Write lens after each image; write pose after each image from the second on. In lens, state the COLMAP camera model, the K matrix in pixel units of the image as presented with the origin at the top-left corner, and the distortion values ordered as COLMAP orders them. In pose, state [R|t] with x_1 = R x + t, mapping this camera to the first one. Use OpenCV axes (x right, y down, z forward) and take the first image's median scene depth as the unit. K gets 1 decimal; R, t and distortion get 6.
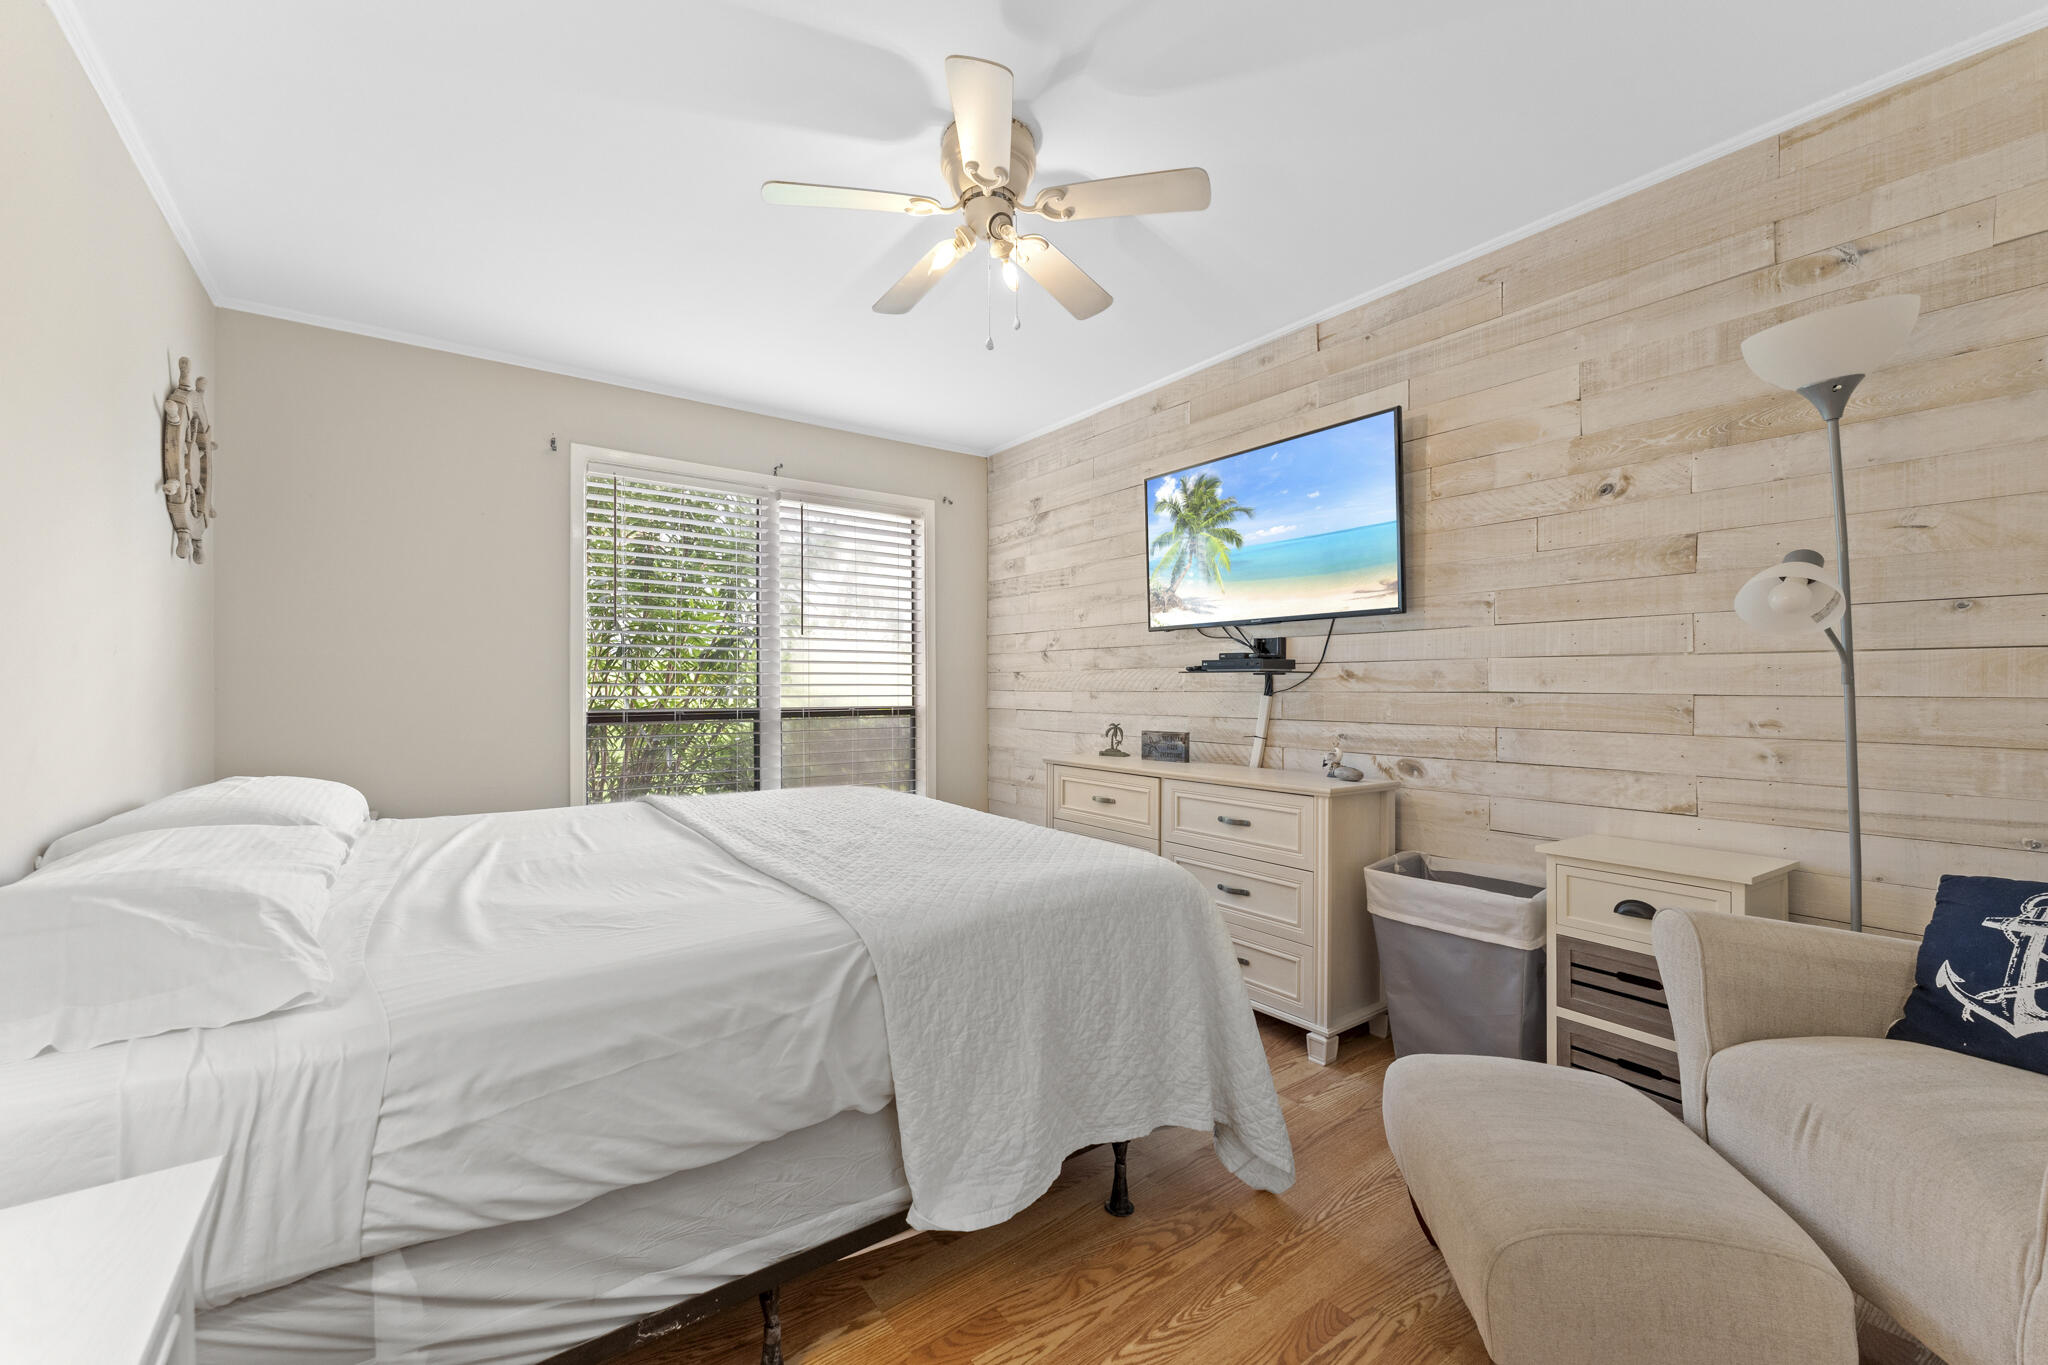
lens RADIAL K [[817.0, 0, 1024.0], [0, 817.0, 682.5], [0, 0, 1]] dist [0.001515, 0.000156]
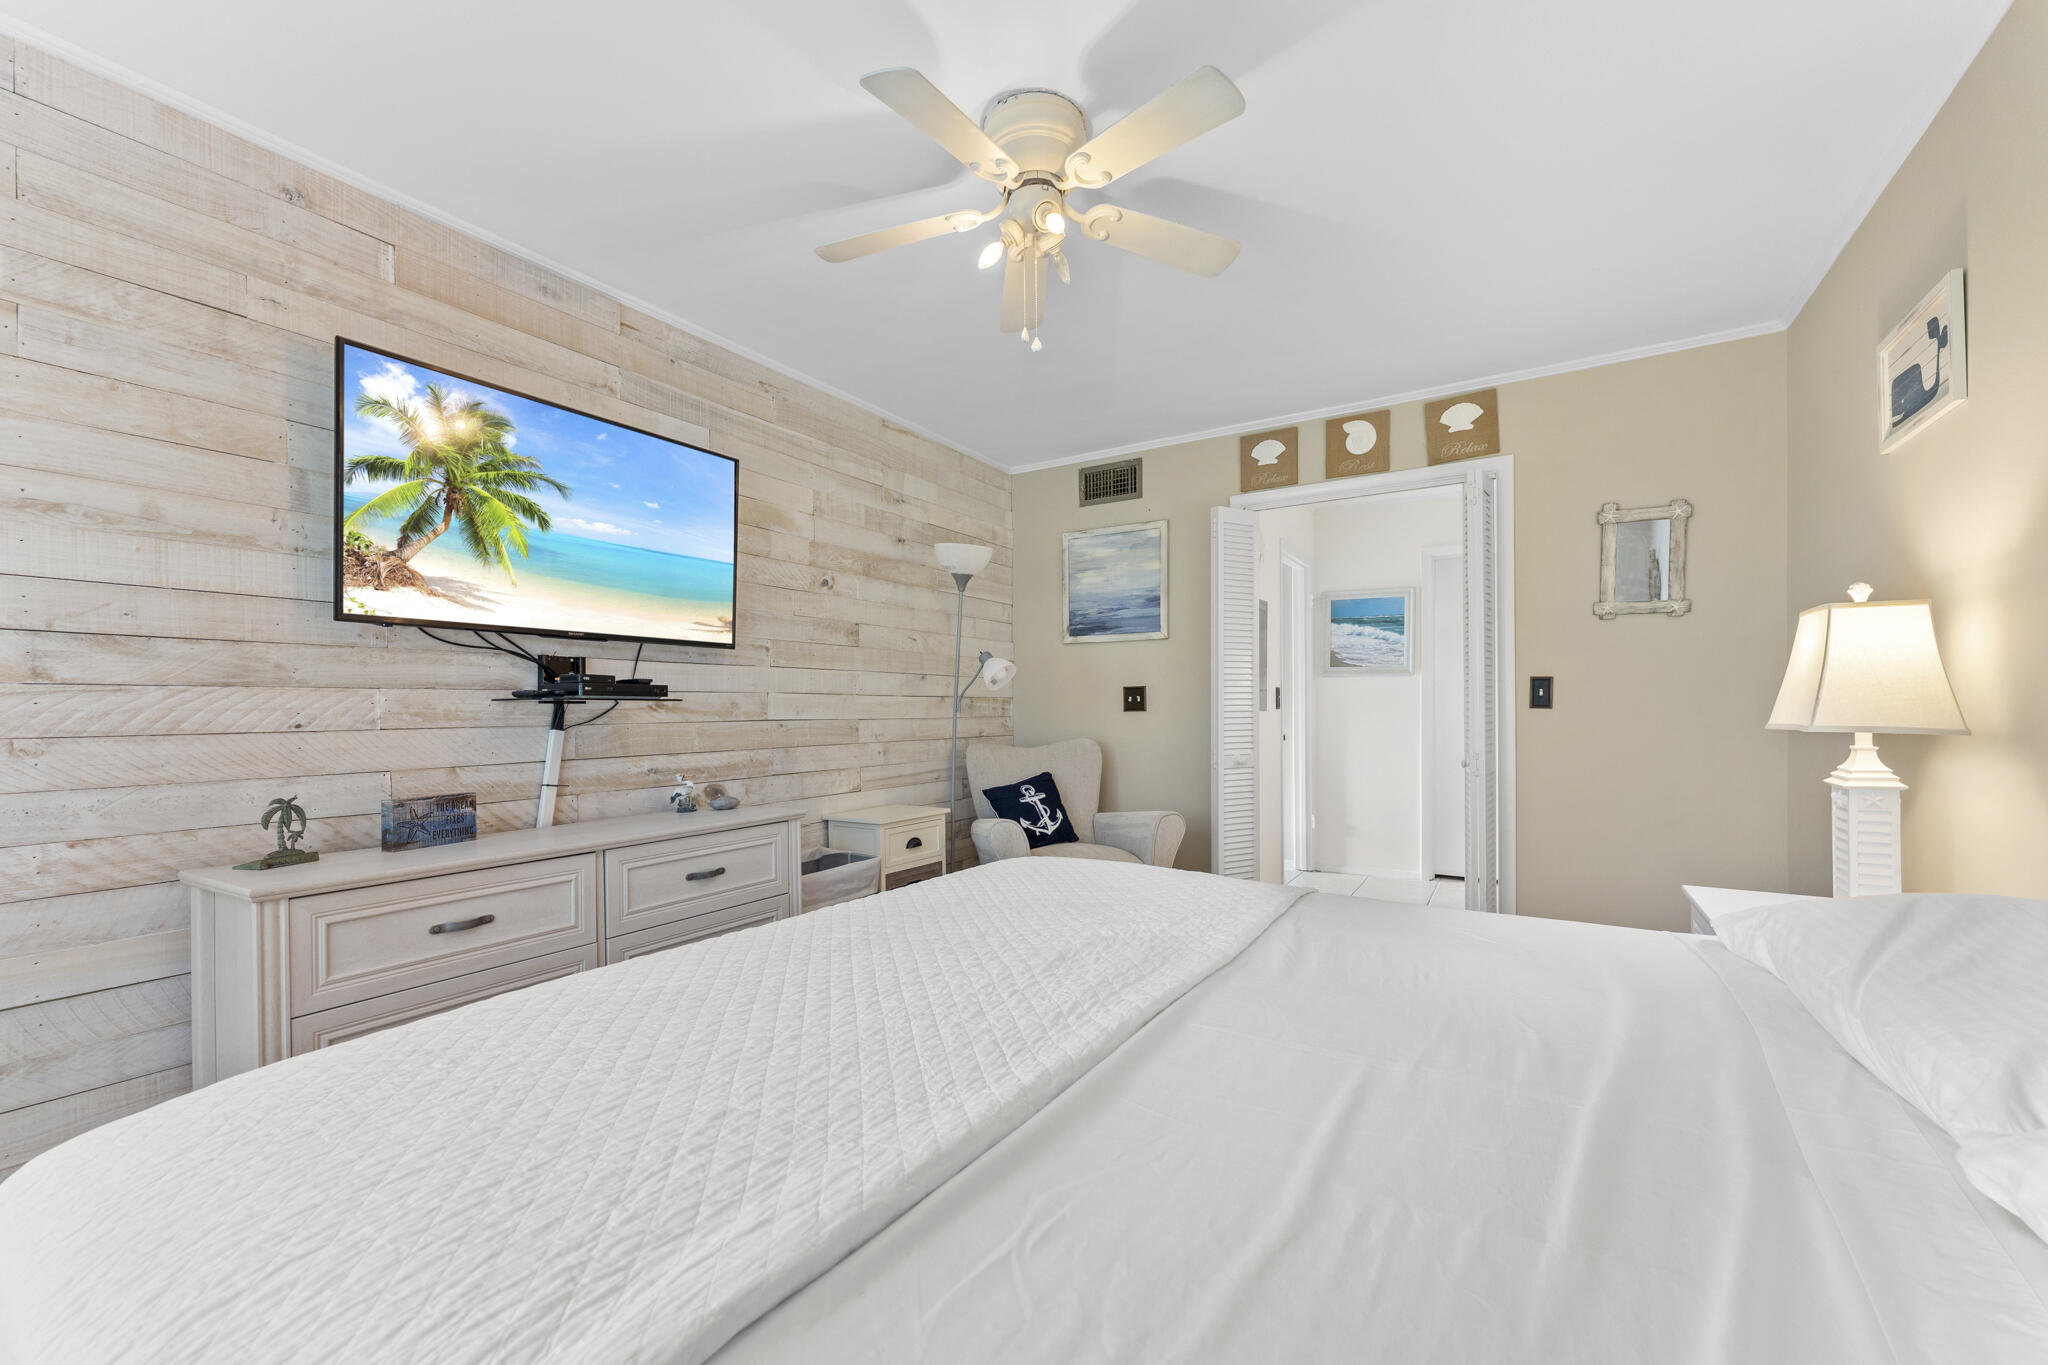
lens RADIAL K [[834.8, 0, 1023.7], [0, 834.8, 711.5], [0, 0, 1]] dist [0.002233, 0.000165]
pose [[-0.375001, -0.002434, 0.927021, -0.629452], [0.000853, 0.999995, 0.002971, -0.004036], [-0.927024, 0.001905, -0.374998, 0.930141]]
